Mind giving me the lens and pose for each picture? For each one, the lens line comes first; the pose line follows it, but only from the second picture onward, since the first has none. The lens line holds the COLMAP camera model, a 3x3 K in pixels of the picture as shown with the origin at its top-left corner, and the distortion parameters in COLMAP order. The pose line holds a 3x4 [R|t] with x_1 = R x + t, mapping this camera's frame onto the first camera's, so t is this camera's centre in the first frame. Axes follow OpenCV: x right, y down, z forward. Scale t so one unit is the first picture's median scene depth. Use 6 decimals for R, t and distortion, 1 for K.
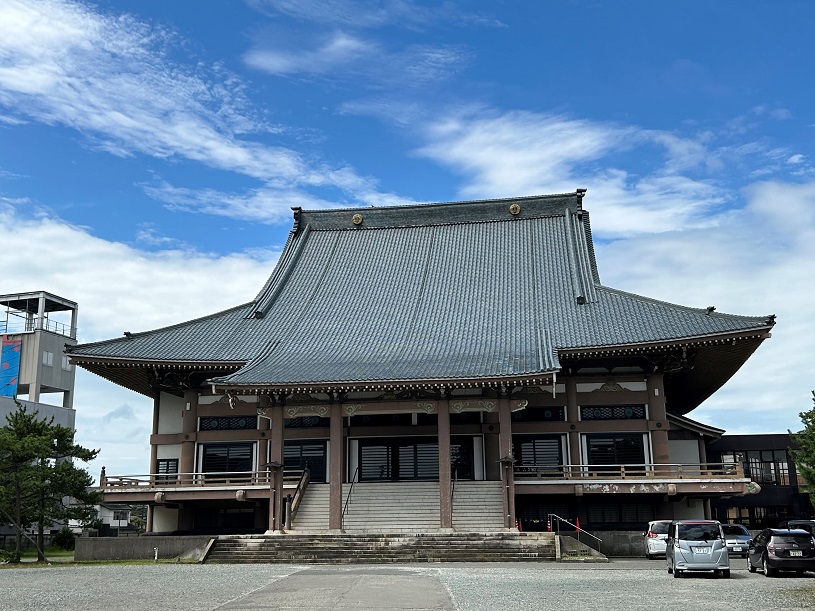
lens RADIAL K [[909.6, 0, 407.5], [0, 909.6, 305.5], [0, 0, 1]] dist [0.194401, -0.541431]
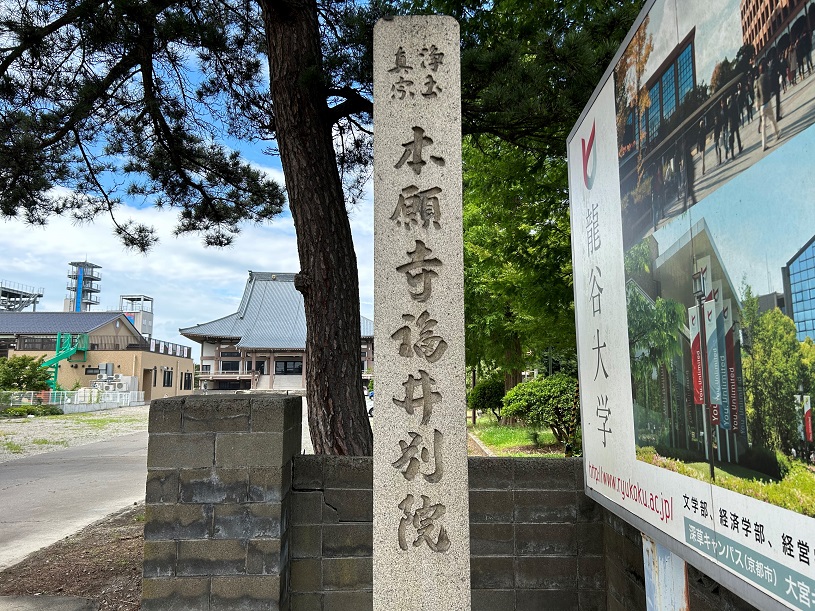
lens RADIAL K [[624.6, 0, 407.5], [0, 624.6, 305.5], [0, 0, 1]] dist [-0.003688, -0.000998]
pose [[0.978140, 0.033514, 0.205227, -0.056613], [-0.052803, 0.994609, 0.089245, -0.248052], [-0.201130, -0.098131, 0.974637, -1.110284]]
